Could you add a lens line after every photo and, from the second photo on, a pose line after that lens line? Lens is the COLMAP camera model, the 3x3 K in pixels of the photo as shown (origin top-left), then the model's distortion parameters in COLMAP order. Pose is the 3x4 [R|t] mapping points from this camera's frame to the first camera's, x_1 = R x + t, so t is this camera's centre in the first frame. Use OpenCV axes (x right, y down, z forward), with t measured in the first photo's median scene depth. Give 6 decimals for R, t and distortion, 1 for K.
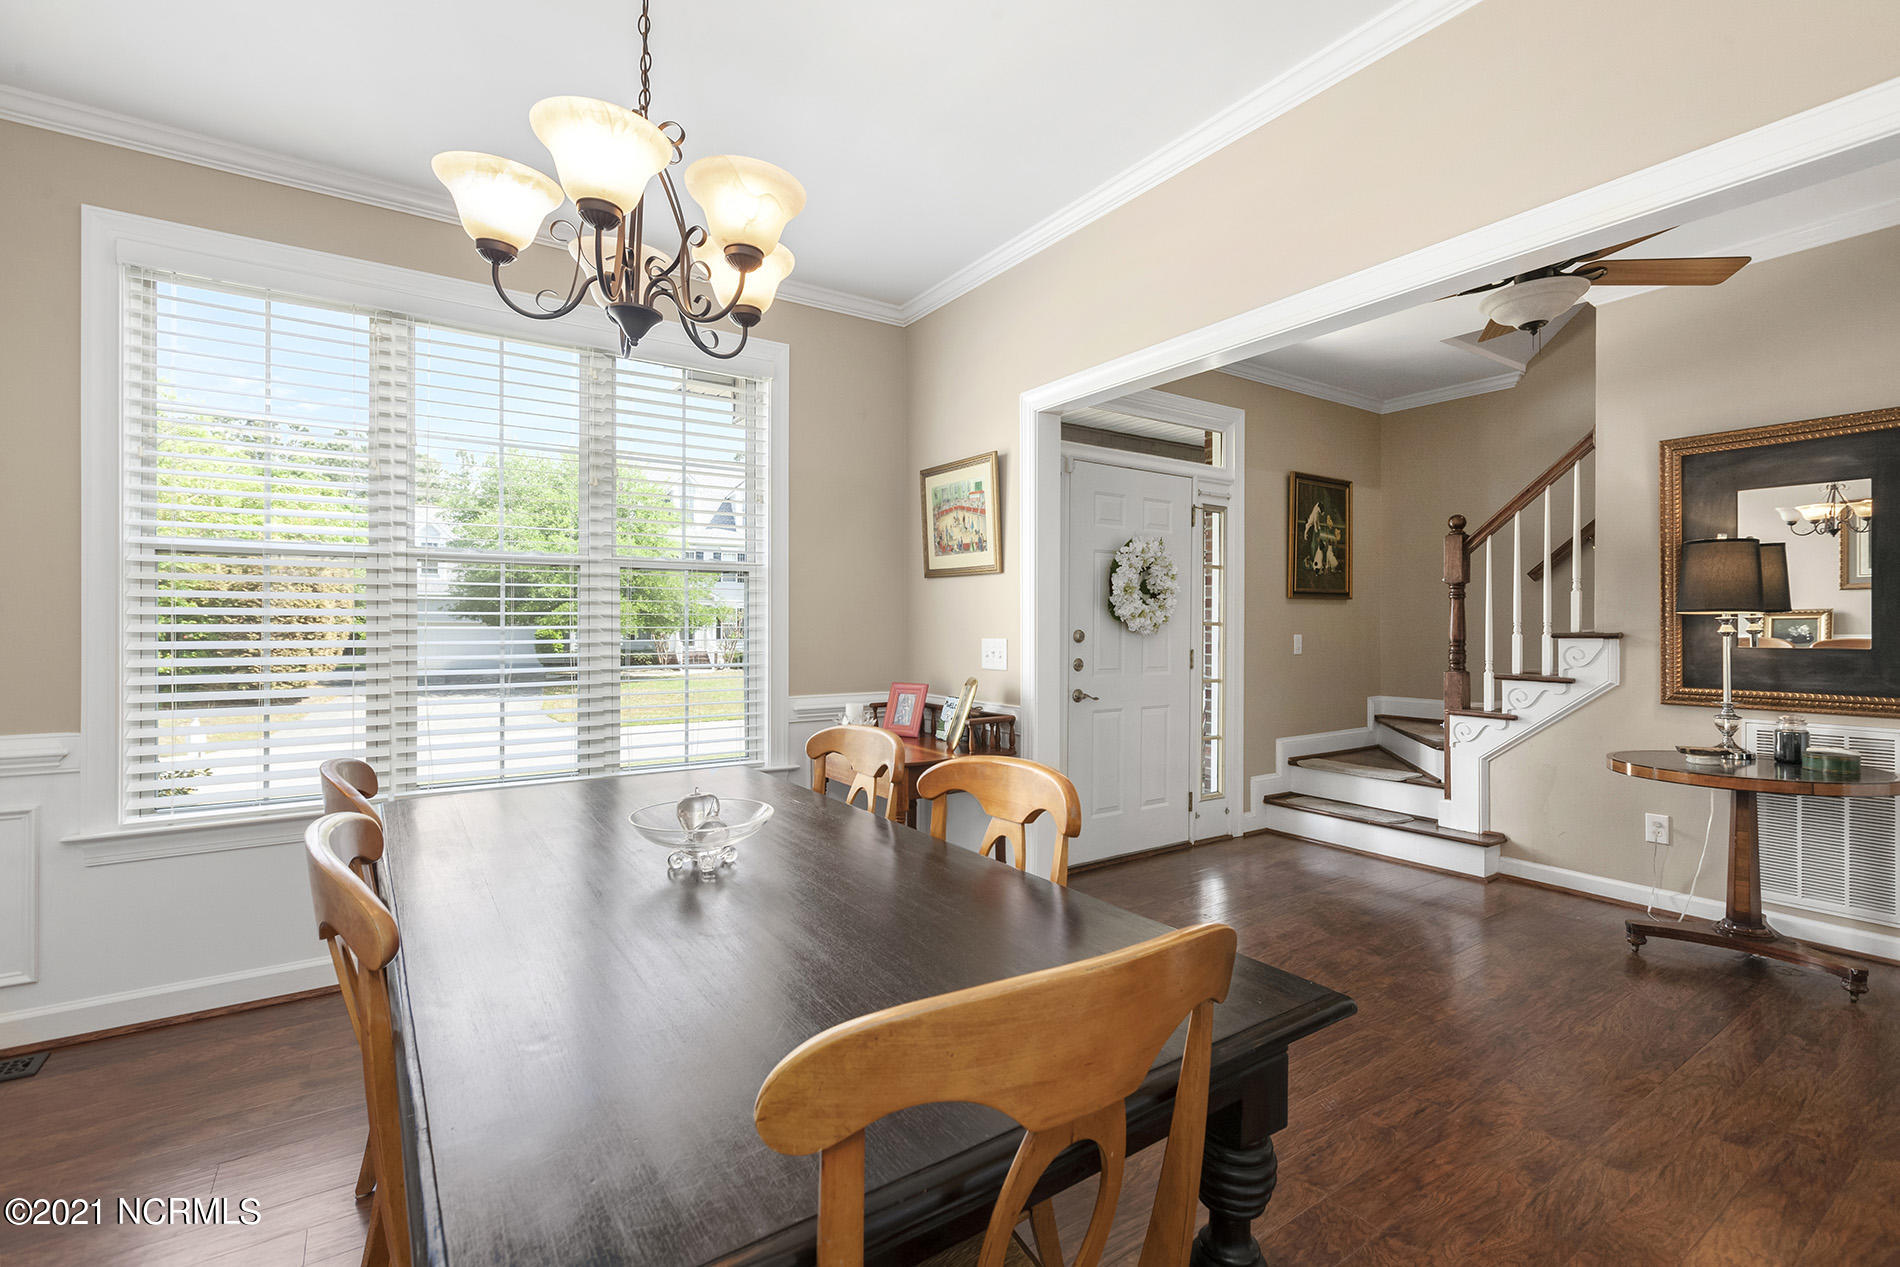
lens RADIAL K [[835.4, 0, 965.1], [0, 835.4, 624.0], [0, 0, 1]] dist [-0.000728, 0.000077]
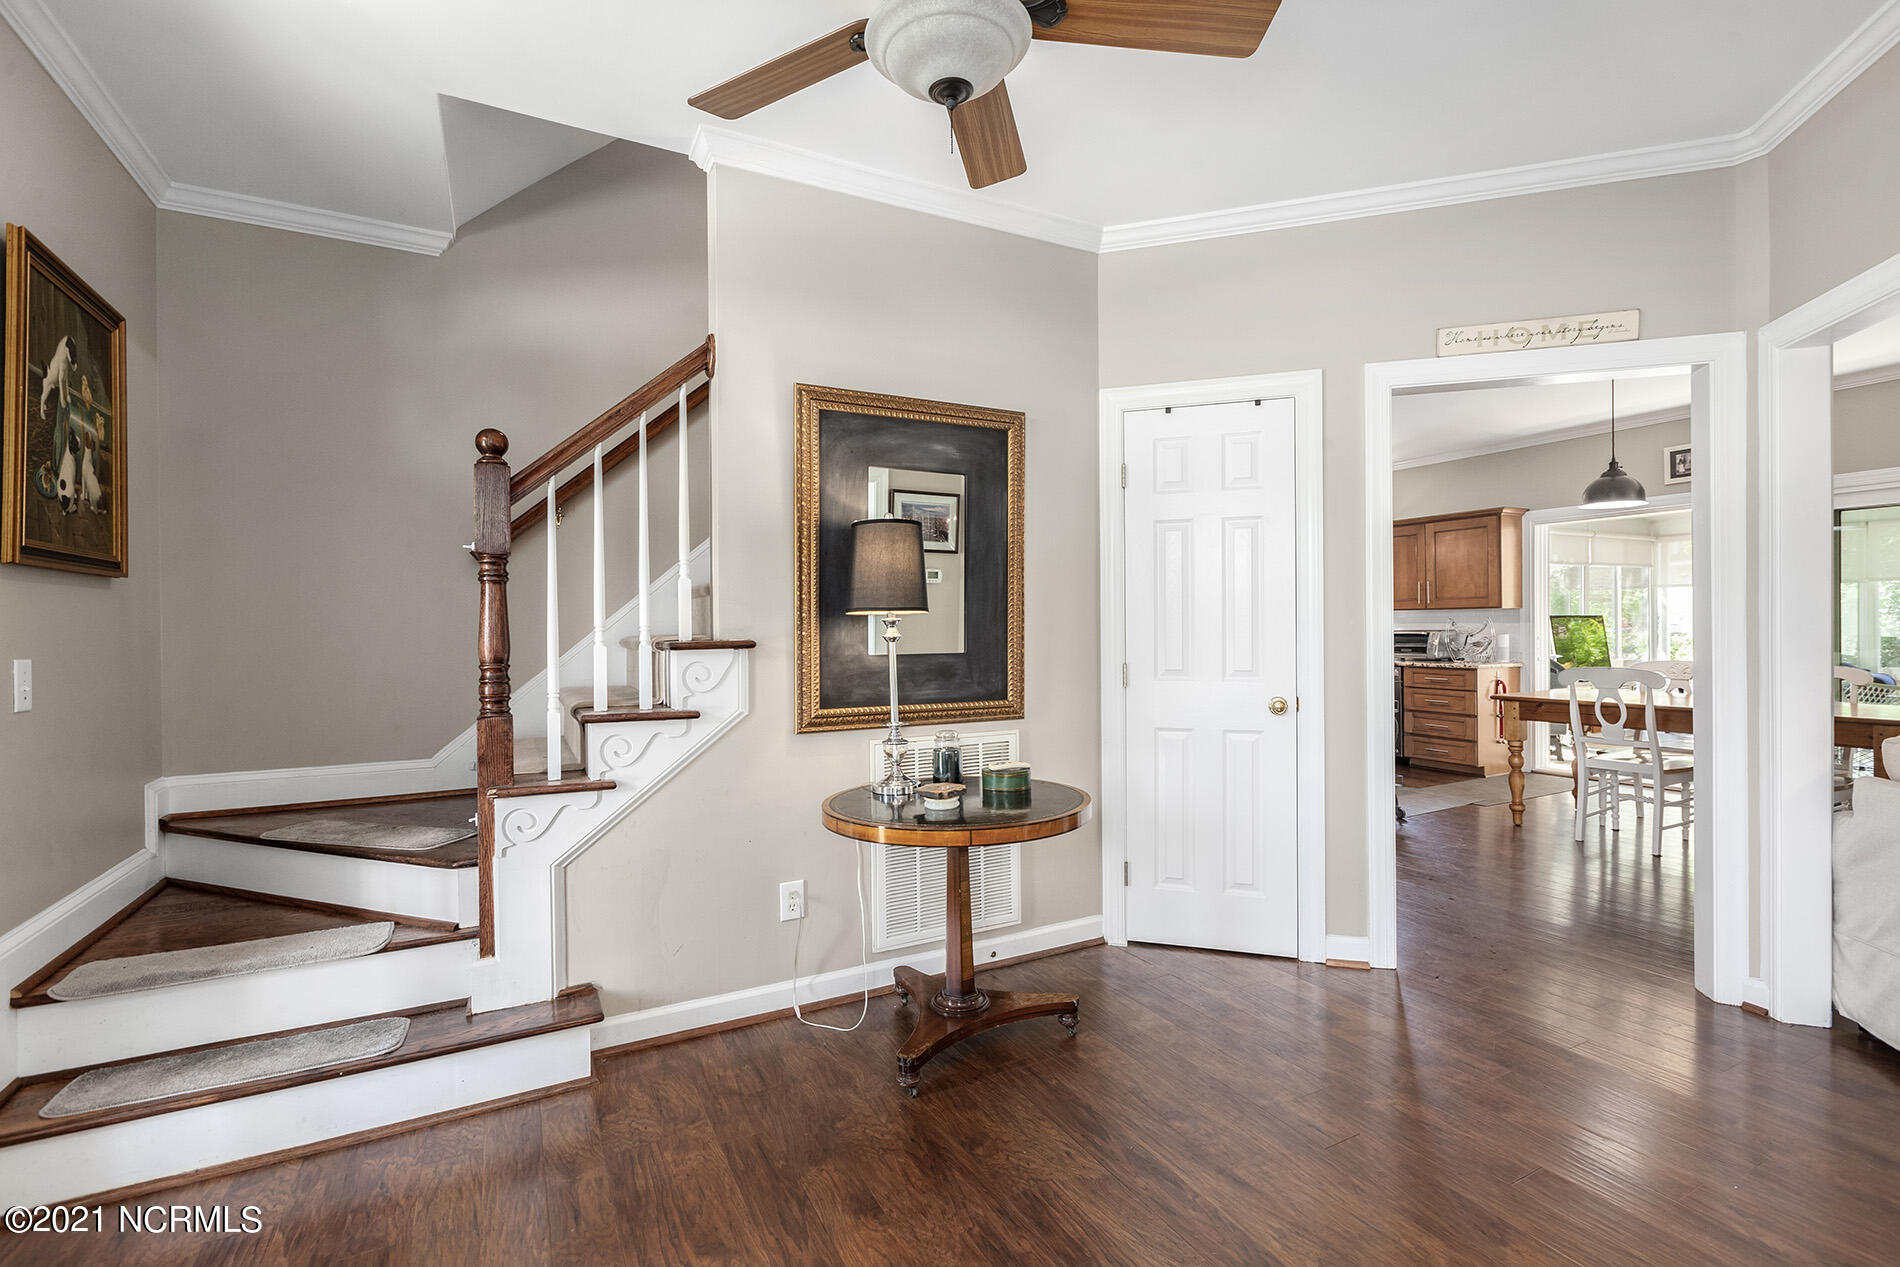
lens RADIAL K [[855.0, 0, 950.0], [0, 855.0, 633.5], [0, 0, 1]] dist [-0.000446, -0.000100]
pose [[0.122971, -0.010526, 0.992354, 0.081331], [0.006444, 0.999931, 0.009808, -0.001279], [-0.992389, 0.005189, 0.123030, 0.715455]]
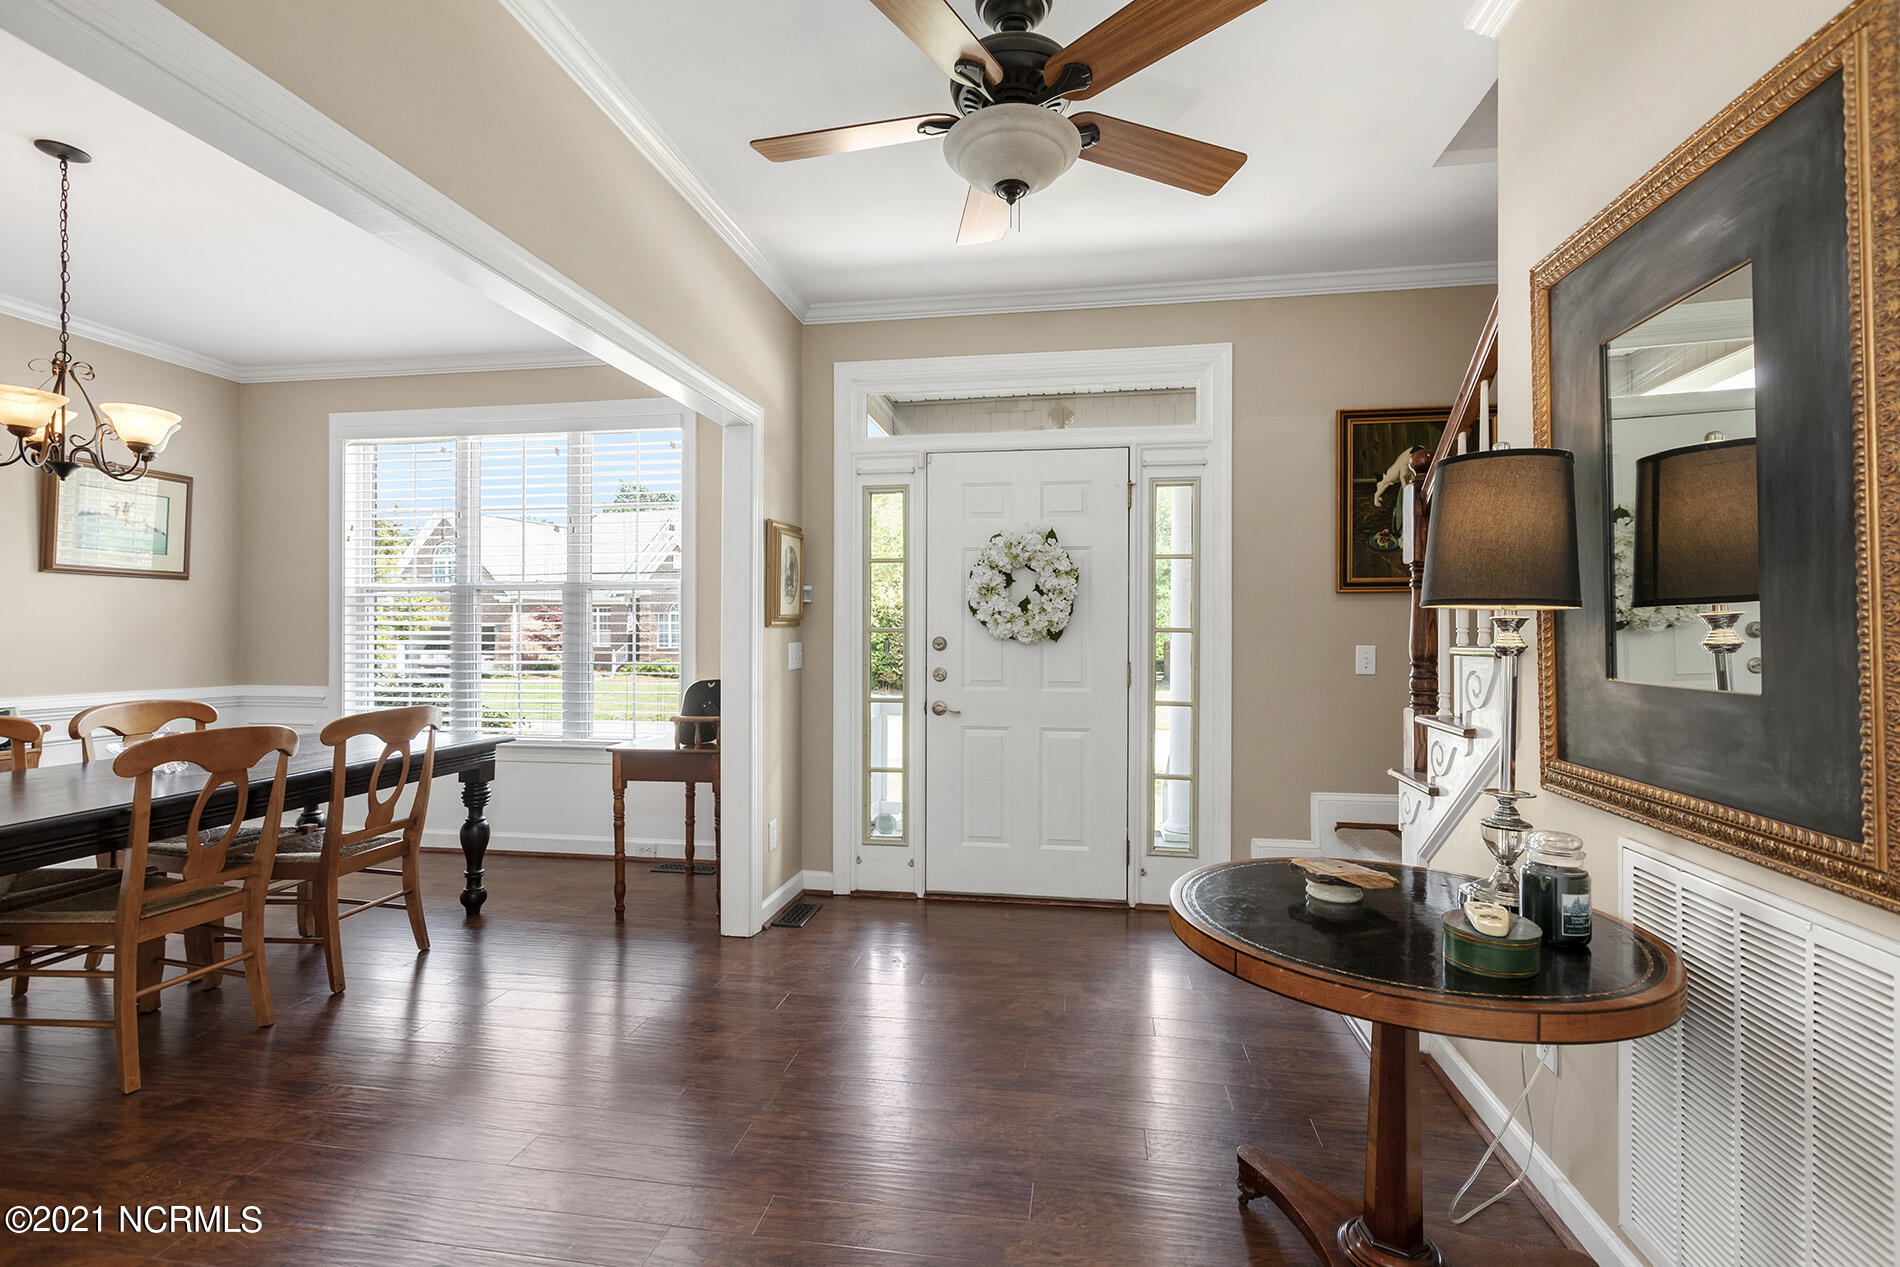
lens RADIAL K [[855.0, 0, 950.0], [0, 855.0, 633.5], [0, 0, 1]] dist [-0.000446, -0.000100]
pose [[0.717894, 0.002259, -0.696149, 0.870067], [-0.000342, 0.999996, 0.002892, 0.000380], [0.696152, -0.001839, 0.717892, 0.359108]]
